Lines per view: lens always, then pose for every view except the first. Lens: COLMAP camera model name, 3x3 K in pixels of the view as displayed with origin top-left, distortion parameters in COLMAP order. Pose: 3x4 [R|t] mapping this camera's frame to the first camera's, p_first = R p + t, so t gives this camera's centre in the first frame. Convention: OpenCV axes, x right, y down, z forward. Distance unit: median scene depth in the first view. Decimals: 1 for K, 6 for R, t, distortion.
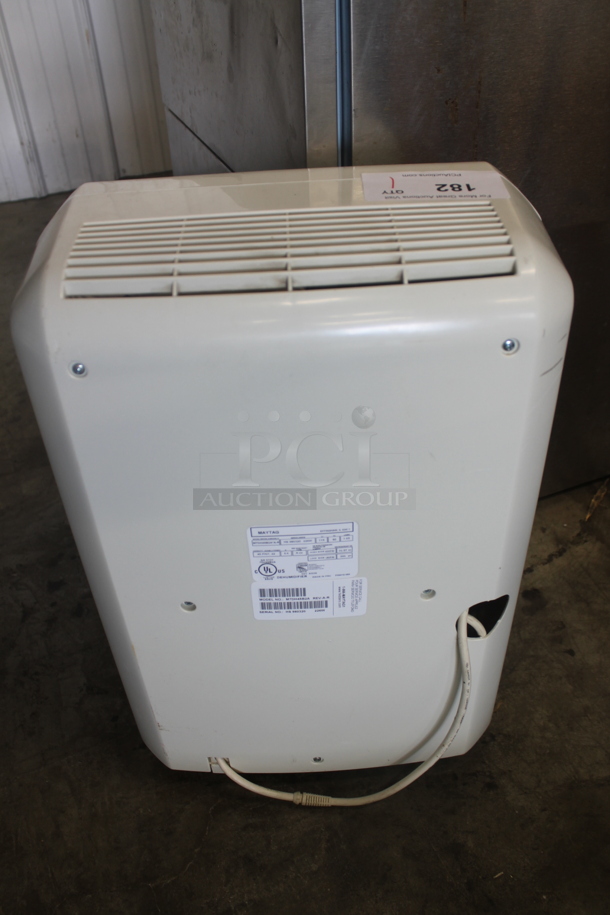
lens RADIAL K [[754.2, 0, 305.3], [0, 754.2, 459.0], [0, 0, 1]] dist [-0.146220, 0.105905]
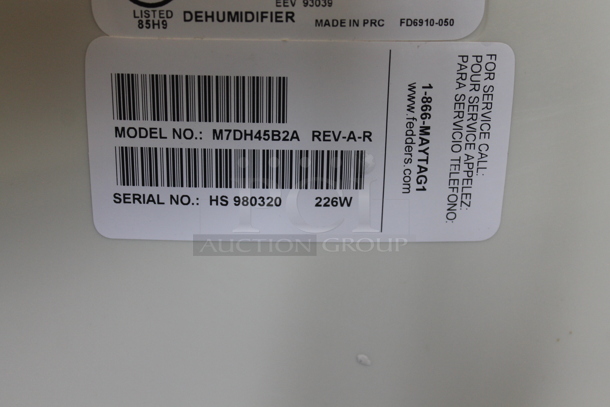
lens RADIAL K [[707.9, 0, 305.0], [0, 707.9, 203.6], [0, 0, 1]] dist [0.006453, 0.000000]
pose [[0.998679, 0.051164, 0.004656, 0.007786], [-0.045272, 0.919259, -0.391041, 0.308017], [-0.024288, 0.390314, 0.920362, 0.771724]]
